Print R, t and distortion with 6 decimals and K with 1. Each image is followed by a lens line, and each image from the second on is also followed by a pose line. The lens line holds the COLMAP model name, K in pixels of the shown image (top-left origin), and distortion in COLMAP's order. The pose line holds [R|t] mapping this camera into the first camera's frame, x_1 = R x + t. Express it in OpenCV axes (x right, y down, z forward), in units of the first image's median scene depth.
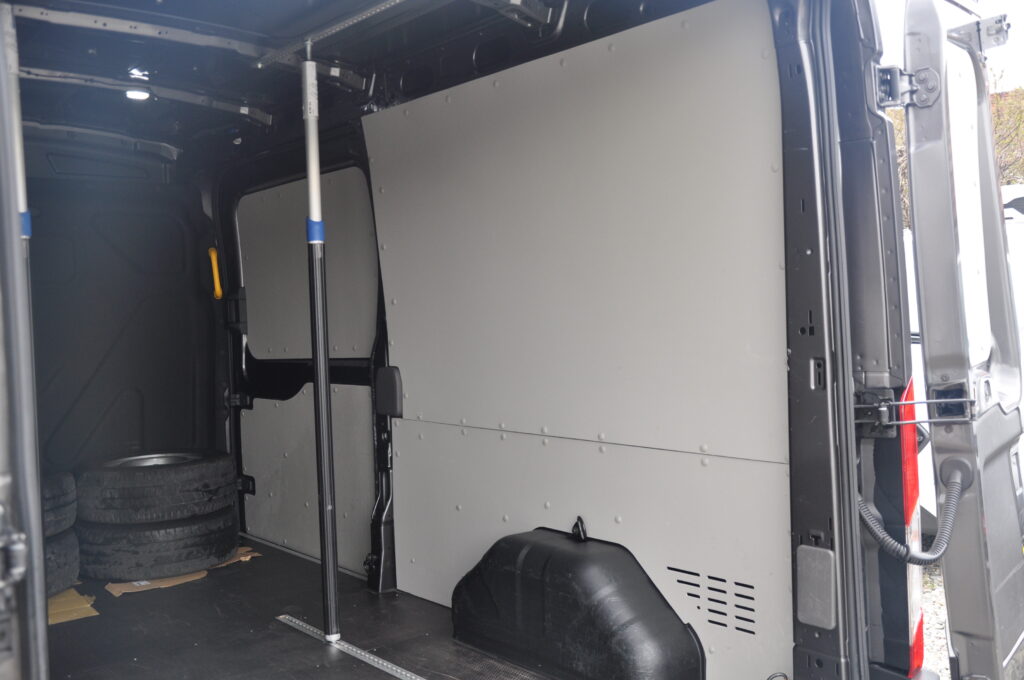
lens RADIAL K [[1075.0, 0, 509.1], [0, 1075.0, 339.2], [0, 0, 1]] dist [0.053465, 0.000000]
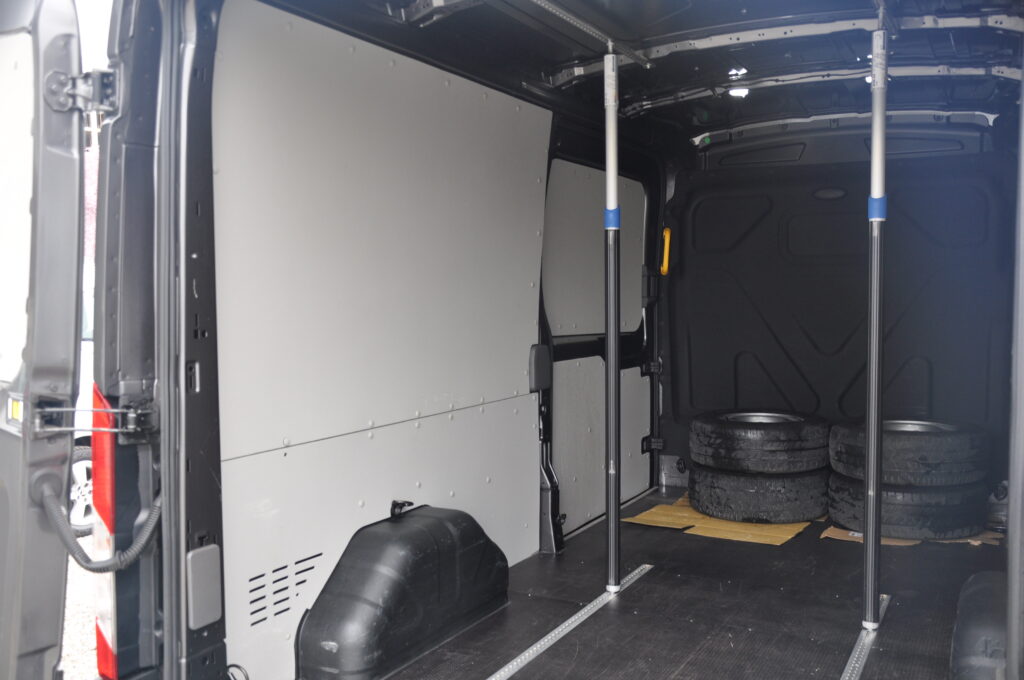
lens RADIAL K [[980.6, 0, 505.7], [0, 980.6, 341.8], [0, 0, 1]] dist [-0.028679, 0.000000]
pose [[0.454643, 0.089412, -0.886174, 0.367041], [-0.048458, 0.995958, 0.075628, -0.025243], [0.889354, 0.008559, 0.457139, 0.249070]]
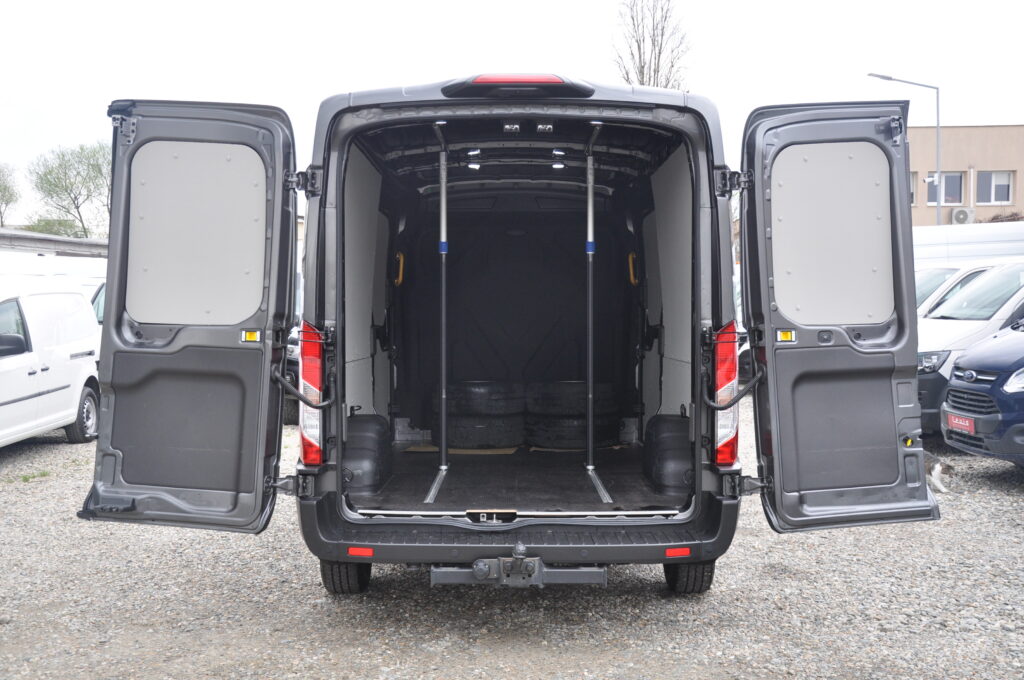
lens RADIAL K [[1201.7, 0, 509.3], [0, 1201.7, 340.3], [0, 0, 1]] dist [0.133108, 0.000000]
pose [[0.804825, 0.052044, -0.591226, 0.762525], [-0.056535, 0.998341, 0.010921, 0.037366], [0.590813, 0.024635, 0.806432, -0.607509]]
